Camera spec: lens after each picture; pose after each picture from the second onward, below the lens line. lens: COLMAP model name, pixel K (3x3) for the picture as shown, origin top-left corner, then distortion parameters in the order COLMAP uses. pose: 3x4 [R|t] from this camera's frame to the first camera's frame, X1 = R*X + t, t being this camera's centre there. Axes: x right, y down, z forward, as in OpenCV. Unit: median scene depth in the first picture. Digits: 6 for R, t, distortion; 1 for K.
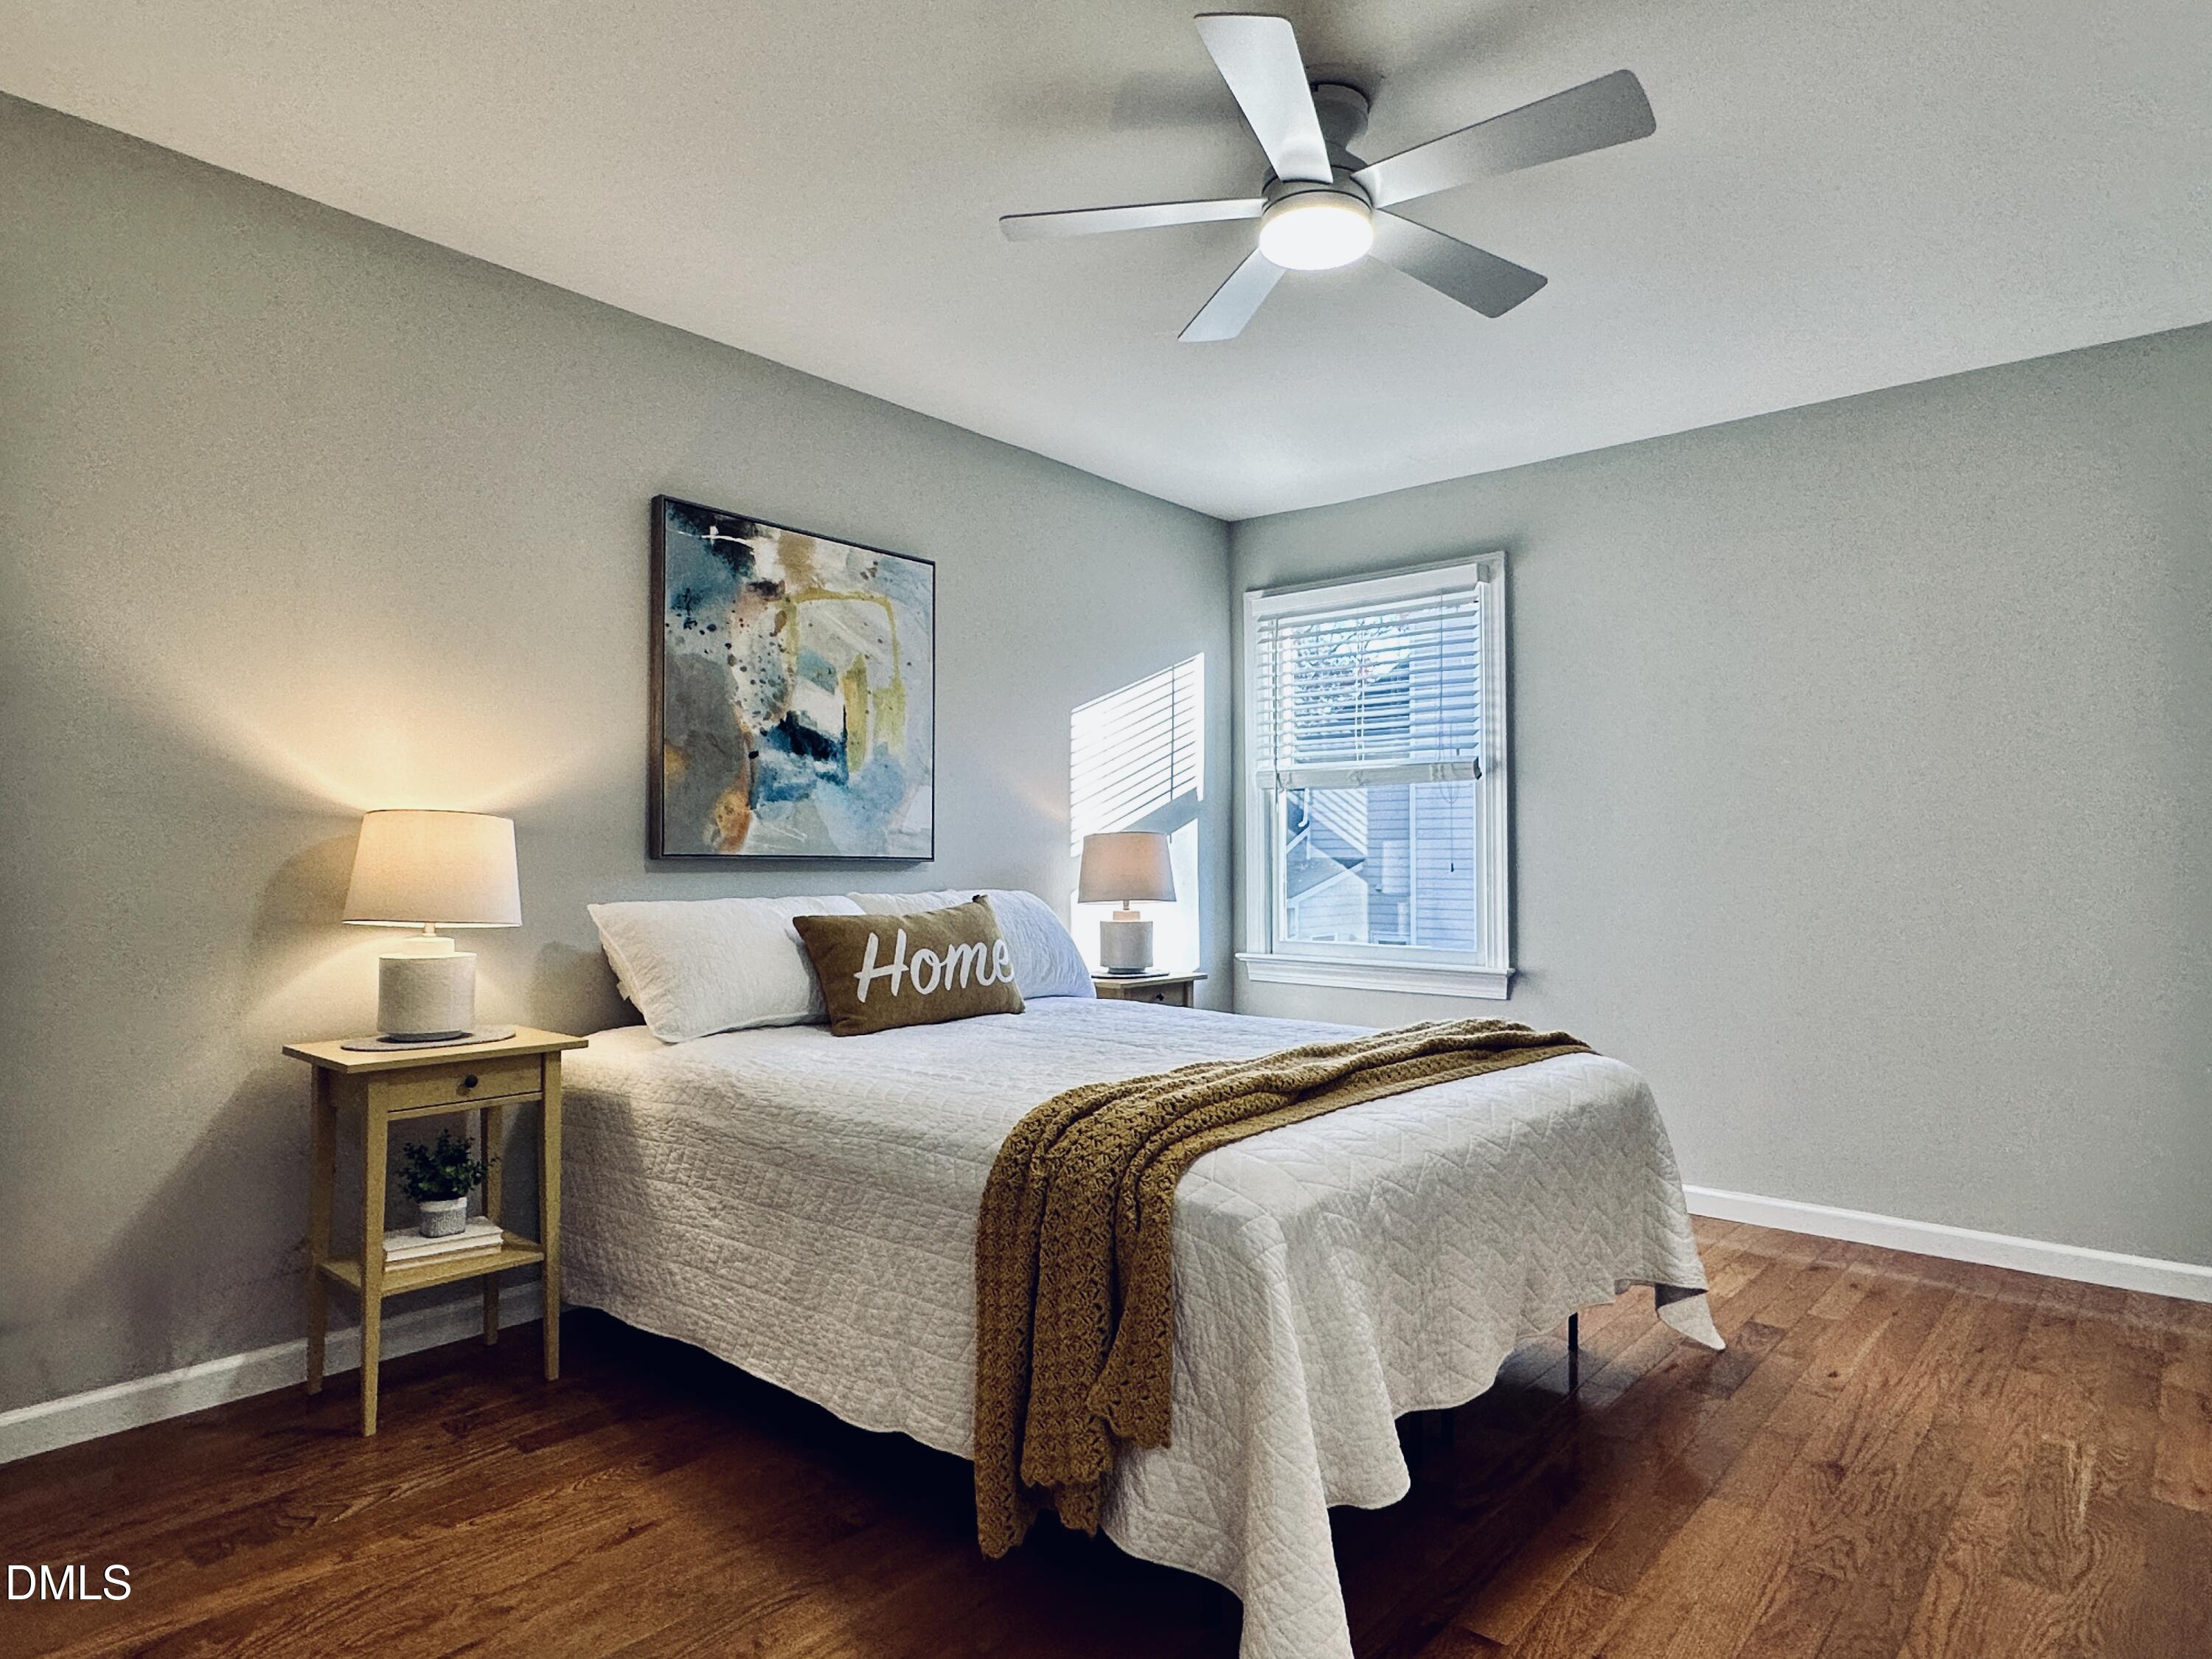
lens RADIAL K [[1279.9, 0, 1107.9], [0, 1279.9, 843.0], [0, 0, 1]] dist [0.001146, -0.000445]
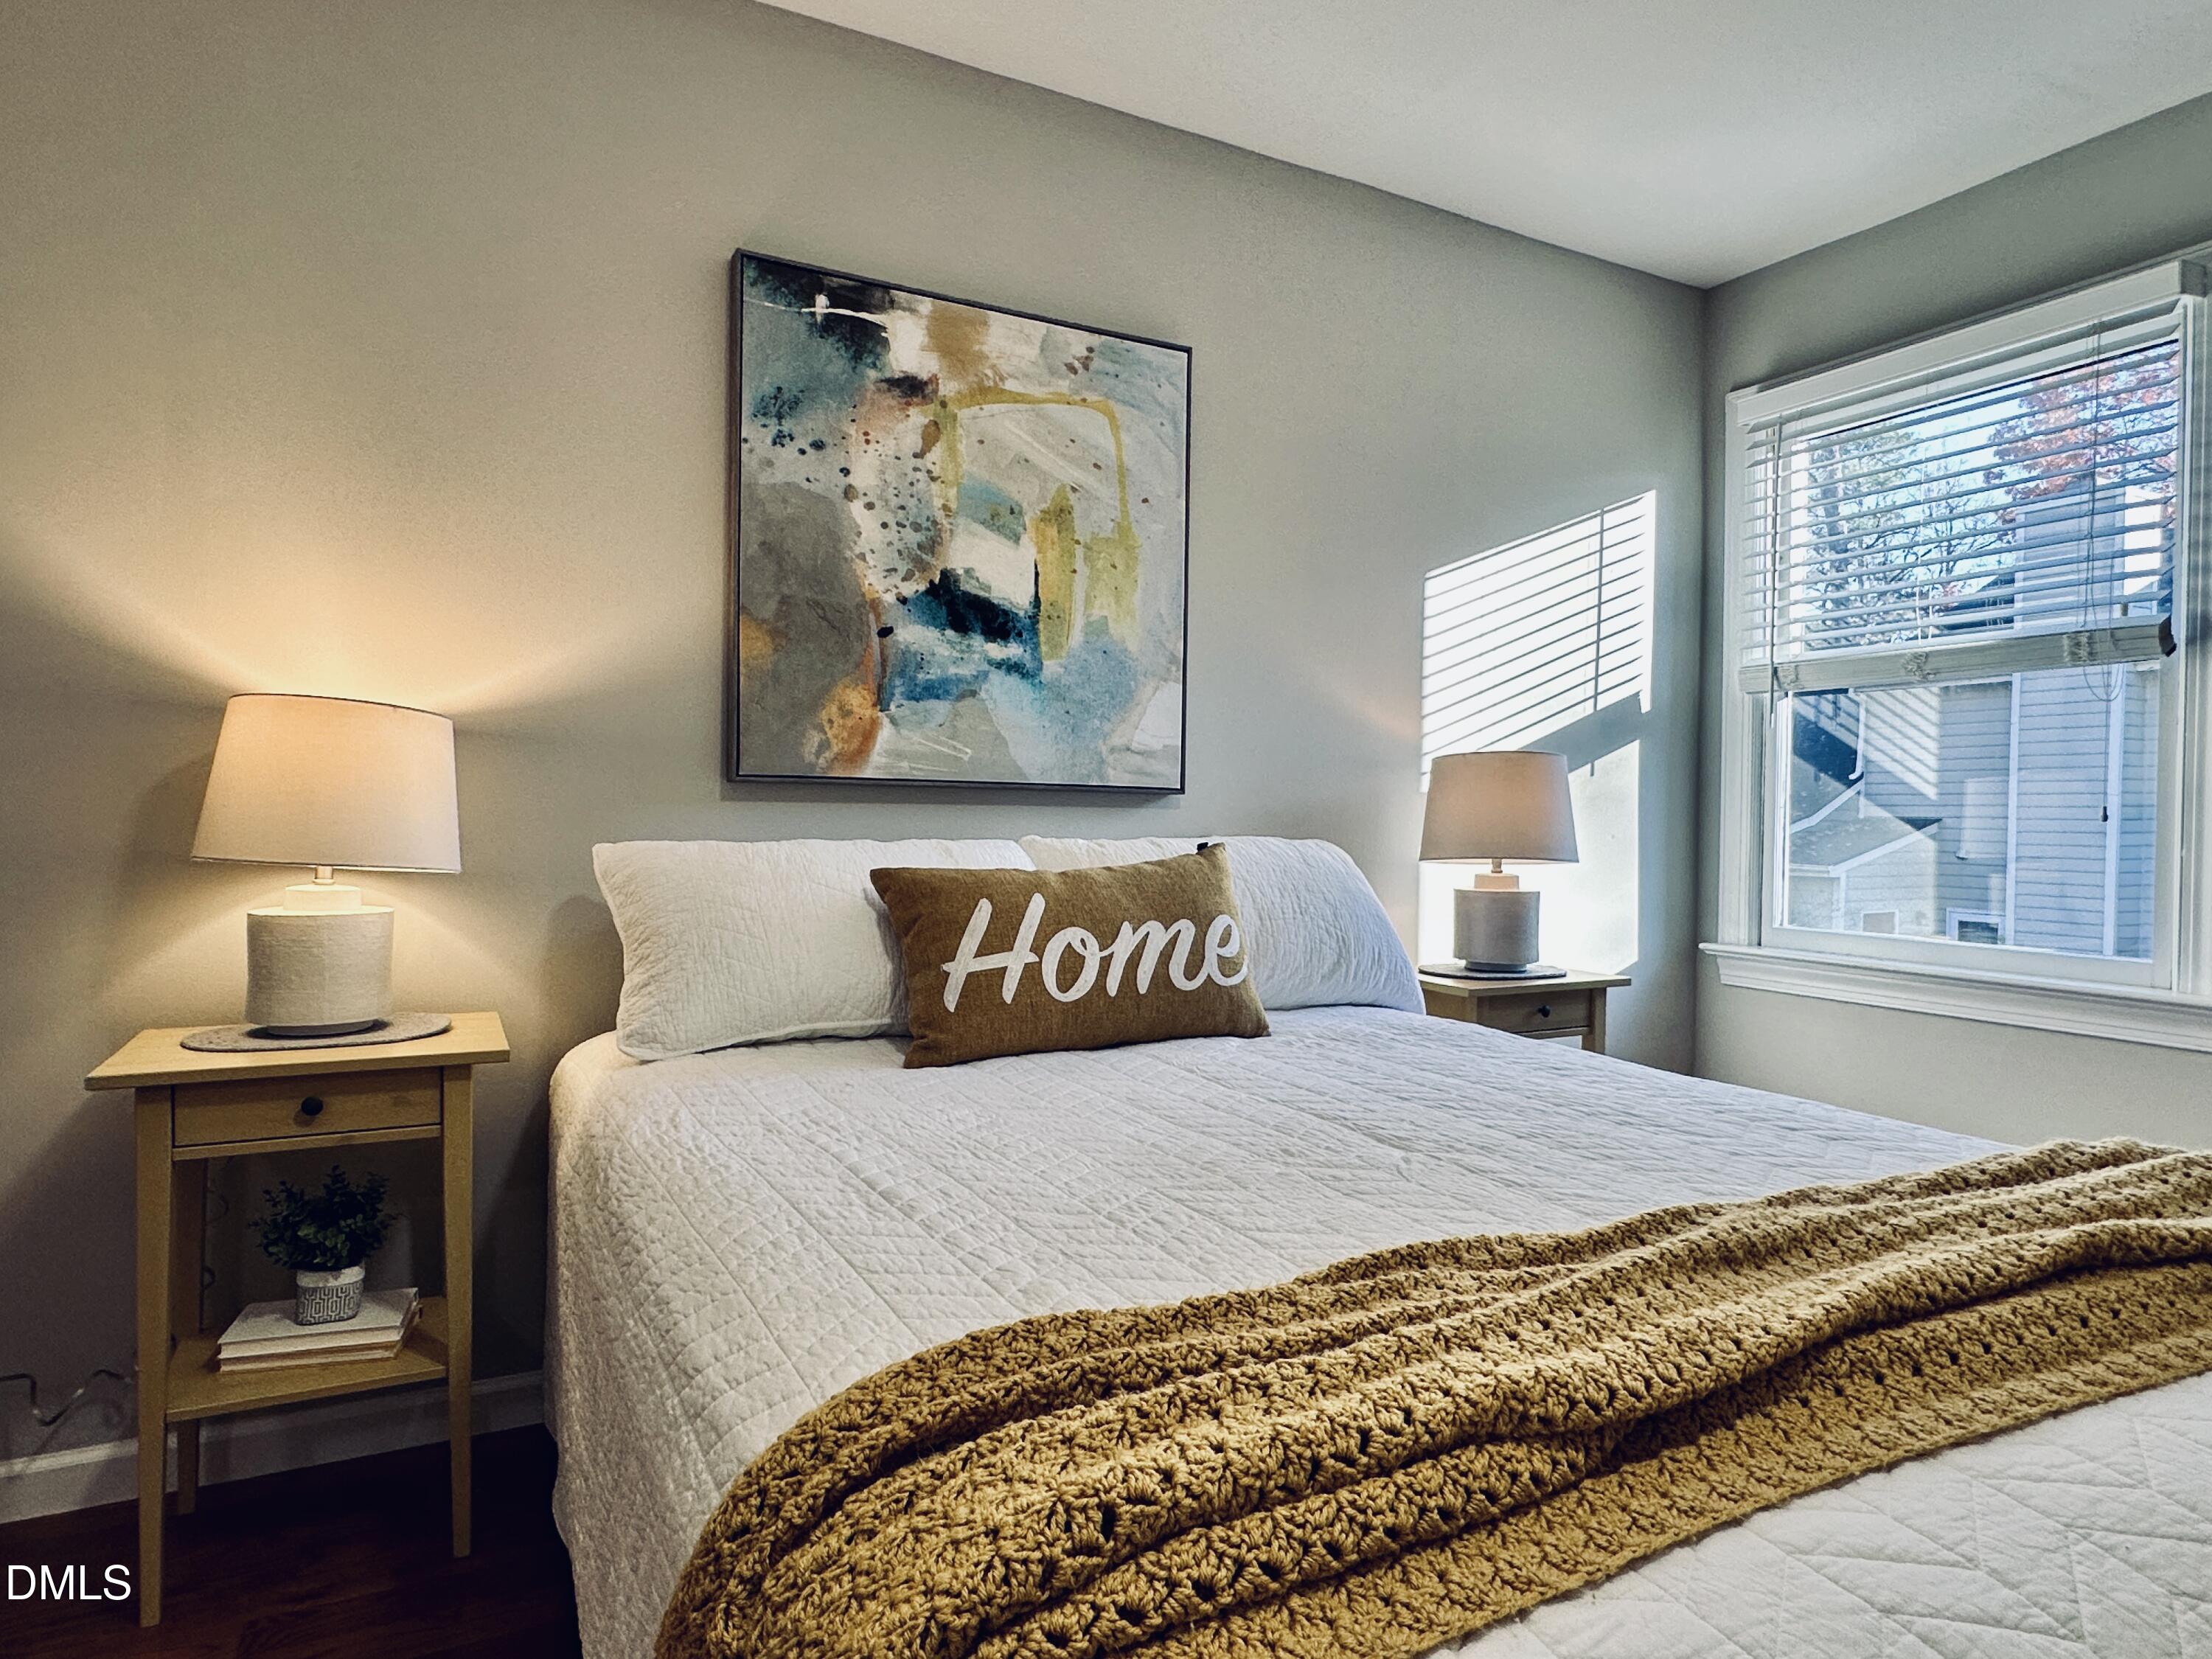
lens RADIAL K [[1279.9, 0, 1107.9], [0, 1279.9, 843.0], [0, 0, 1]] dist [0.001146, -0.000445]
pose [[0.928407, 0.019119, -0.371074, 0.089289], [-0.006419, 0.999352, 0.035429, 0.018819], [0.371510, -0.030511, 0.927927, 0.399410]]
